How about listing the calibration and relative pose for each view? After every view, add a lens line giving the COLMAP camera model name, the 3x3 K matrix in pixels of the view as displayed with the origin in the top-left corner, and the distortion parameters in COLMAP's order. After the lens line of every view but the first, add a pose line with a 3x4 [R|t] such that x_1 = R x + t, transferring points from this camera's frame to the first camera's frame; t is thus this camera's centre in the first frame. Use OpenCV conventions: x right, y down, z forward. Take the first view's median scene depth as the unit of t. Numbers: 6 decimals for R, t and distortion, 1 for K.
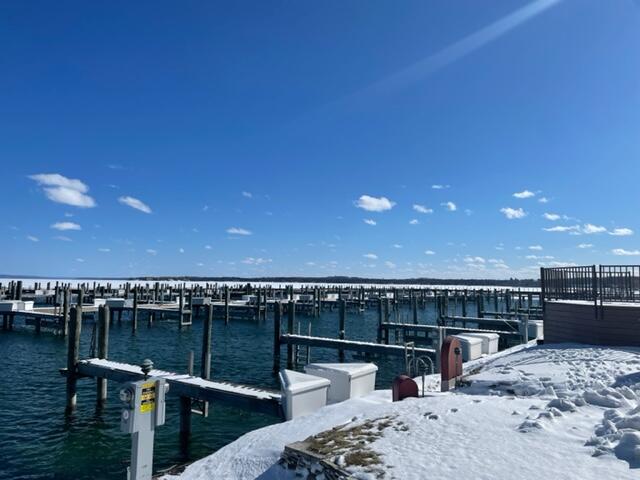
lens RADIAL K [[468.3, 0, 315.2], [0, 468.3, 238.8], [0, 0, 1]] dist [0.085542, -0.120434]
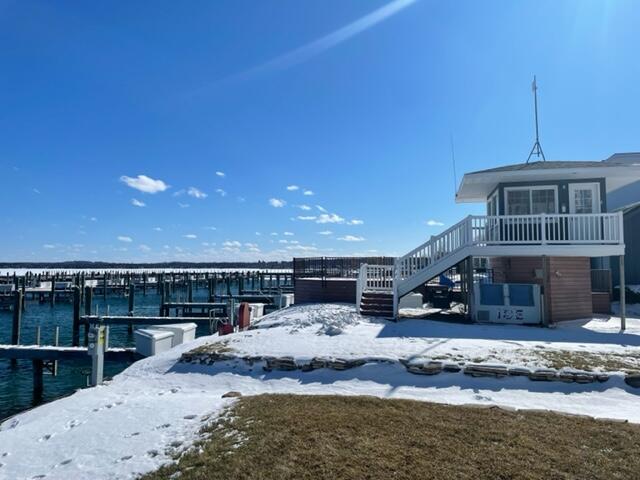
lens RADIAL K [[468.3, 0, 315.2], [0, 468.3, 238.8], [0, 0, 1]] dist [0.085542, -0.120434]
pose [[0.873872, 0.016807, 0.485865, -0.130449], [-0.033782, 0.999086, 0.026200, -0.026289], [-0.484981, -0.039309, 0.873641, -0.232367]]
